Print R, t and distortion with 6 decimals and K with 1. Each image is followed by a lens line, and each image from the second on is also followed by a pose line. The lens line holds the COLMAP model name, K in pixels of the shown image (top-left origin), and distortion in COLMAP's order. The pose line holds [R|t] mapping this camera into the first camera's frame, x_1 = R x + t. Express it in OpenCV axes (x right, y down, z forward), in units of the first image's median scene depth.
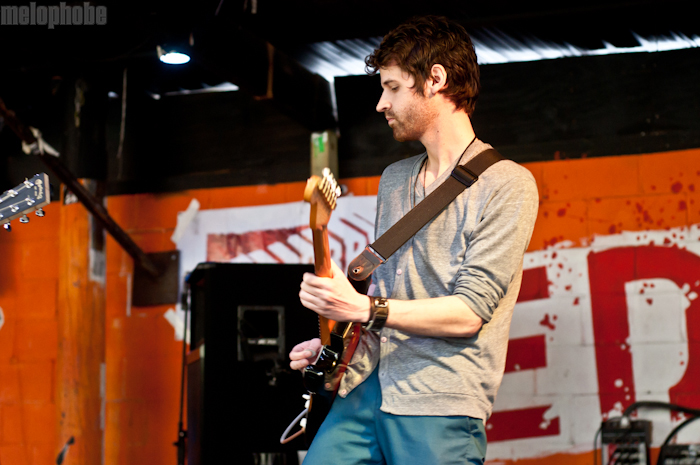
lens RADIAL K [[1527.7, 0, 350.0], [0, 1527.7, 232.5], [0, 0, 1]] dist [0.000110, -0.107402]
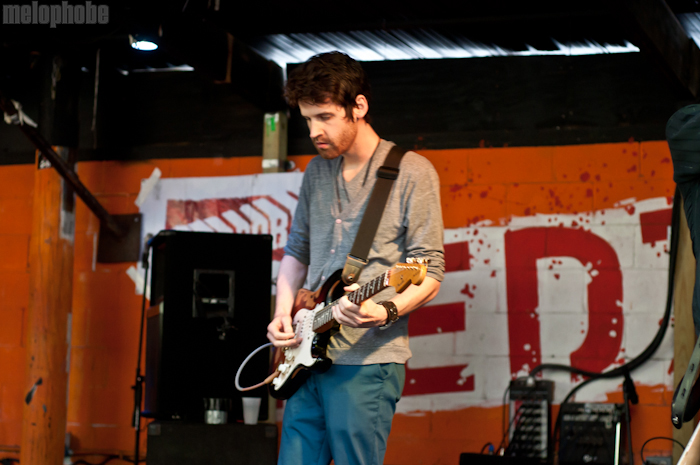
lens RADIAL K [[1527.7, 0, 350.0], [0, 1527.7, 232.5], [0, 0, 1]] dist [0.000110, -0.107402]
pose [[0.998854, 0.035932, 0.031611, 0.005151], [-0.036949, 0.998798, 0.032213, -0.017830], [-0.030415, -0.033344, 0.998981, -0.125014]]
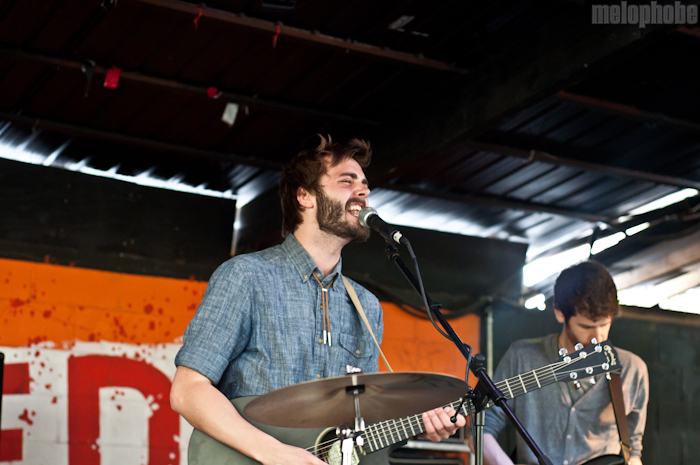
lens RADIAL K [[1527.7, 0, 350.0], [0, 1527.7, 232.5], [0, 0, 1]] dist [0.000110, -0.107402]
pose [[0.535710, 0.166495, 0.827825, -0.634815], [-0.152369, 0.983336, -0.099170, 0.004333], [-0.830541, -0.073008, 0.552152, 0.247869]]
